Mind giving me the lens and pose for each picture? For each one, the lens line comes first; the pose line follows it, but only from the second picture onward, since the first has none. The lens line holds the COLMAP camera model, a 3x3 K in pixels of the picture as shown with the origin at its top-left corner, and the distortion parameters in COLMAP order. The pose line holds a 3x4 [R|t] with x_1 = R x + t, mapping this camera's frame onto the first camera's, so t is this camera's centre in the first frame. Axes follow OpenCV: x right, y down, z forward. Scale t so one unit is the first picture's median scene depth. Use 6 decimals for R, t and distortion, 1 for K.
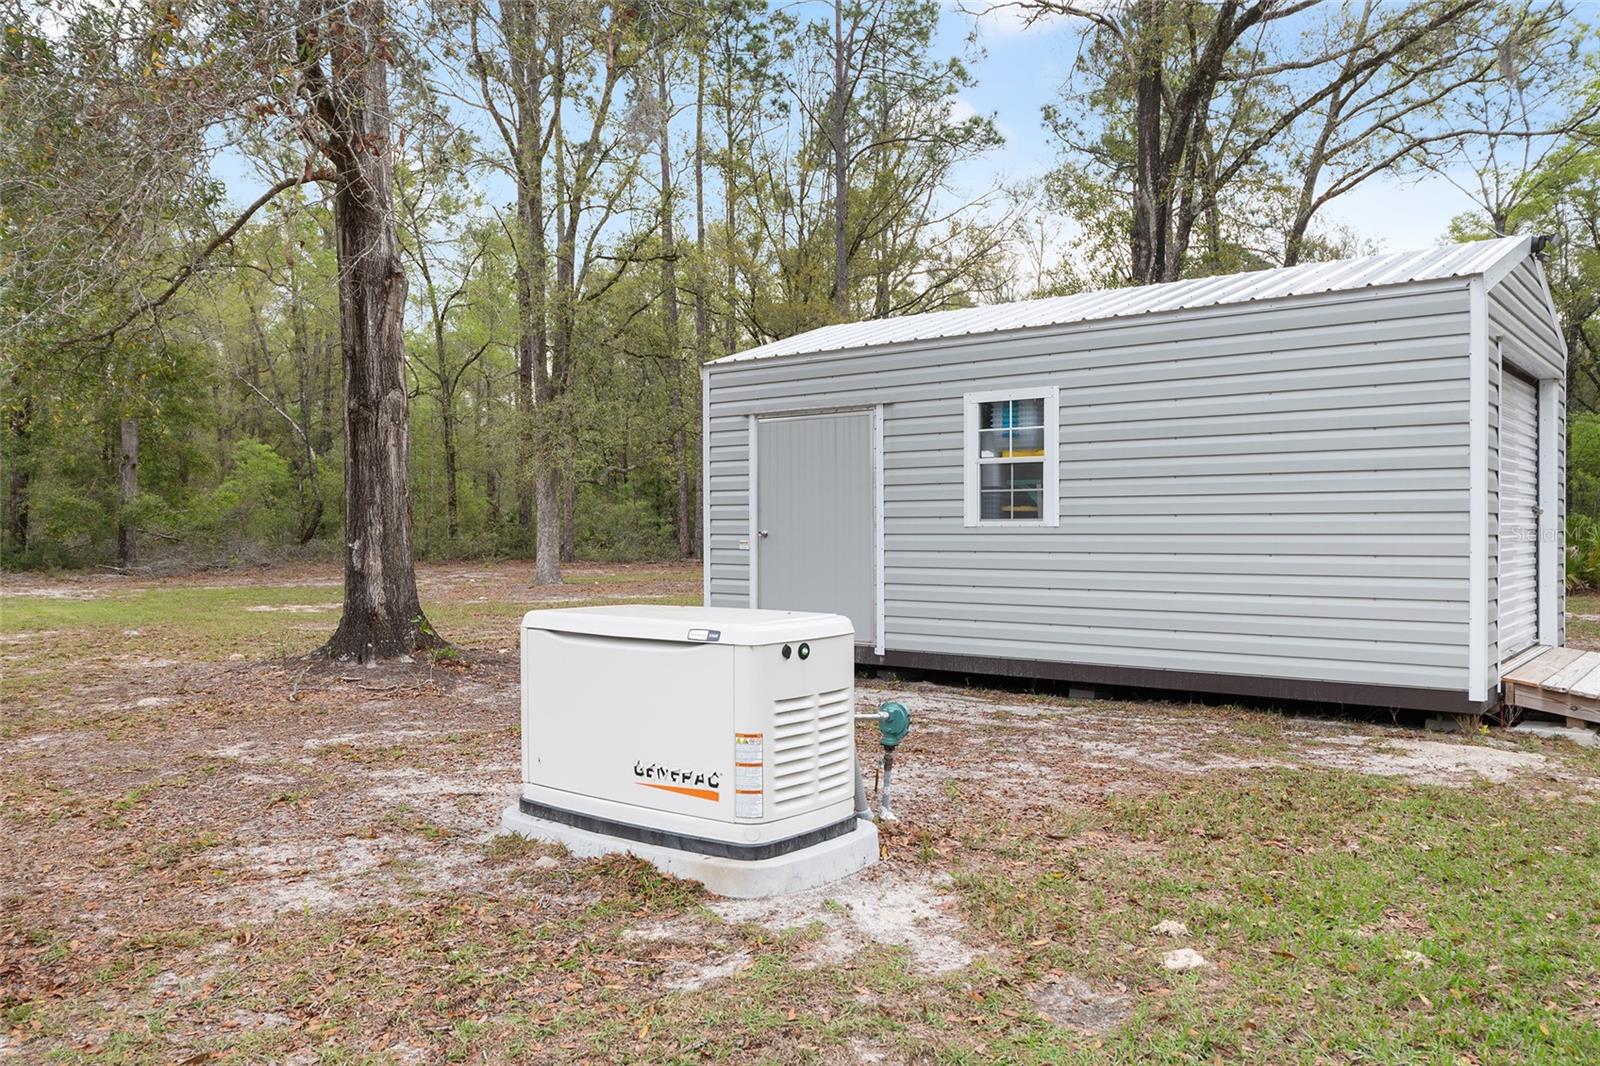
lens RADIAL K [[1204.1, 0, 794.7], [0, 1204.1, 532.8], [0, 0, 1]] dist [-0.004032, 0.000279]
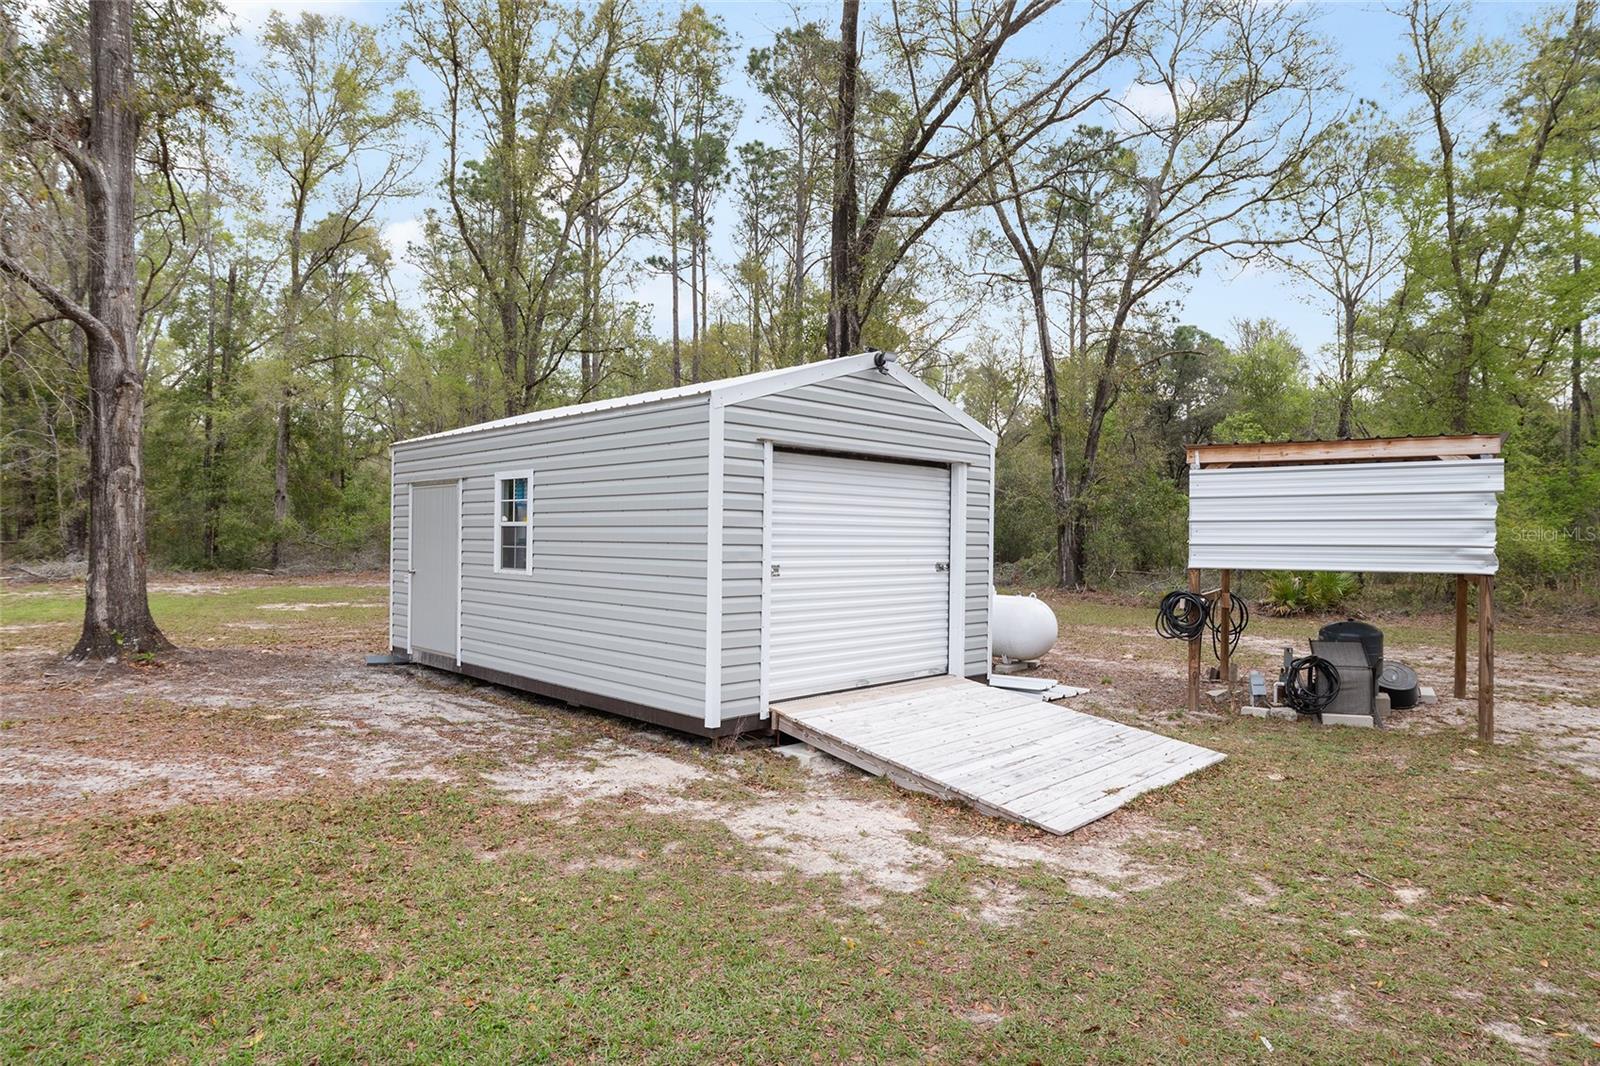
lens RADIAL K [[910.3, 0, 800.0], [0, 910.3, 533.0], [0, 0, 1]] dist [-0.000204, 0.000051]
pose [[0.993289, 0.013605, -0.114856, 0.577617], [-0.014813, 0.999843, -0.009675, -0.043313], [0.114706, 0.011312, 0.993335, 0.040226]]
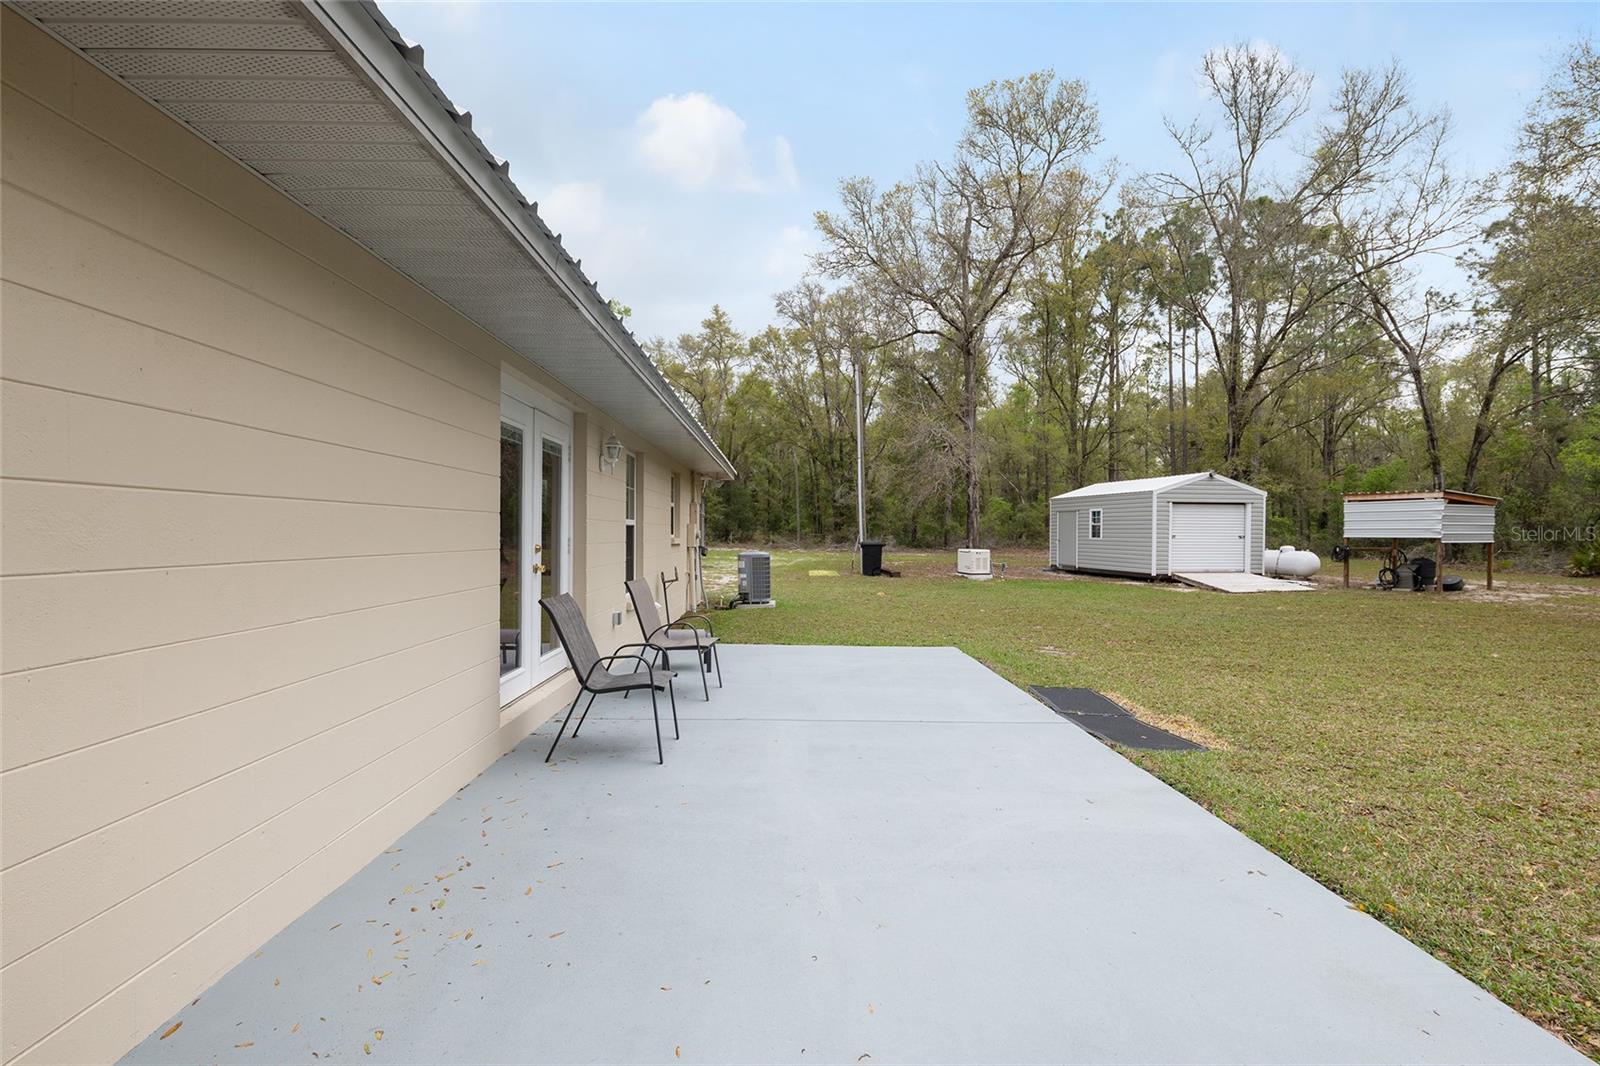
lens RADIAL K [[765.0, 0, 800.0], [0, 765.0, 533.0], [0, 0, 1]] dist [0.001216, 0.000031]
pose [[0.746177, 0.010883, -0.665658, 1.188424], [-0.011510, 0.999928, 0.003446, -0.024215], [0.665648, 0.005090, 0.746249, -1.755986]]
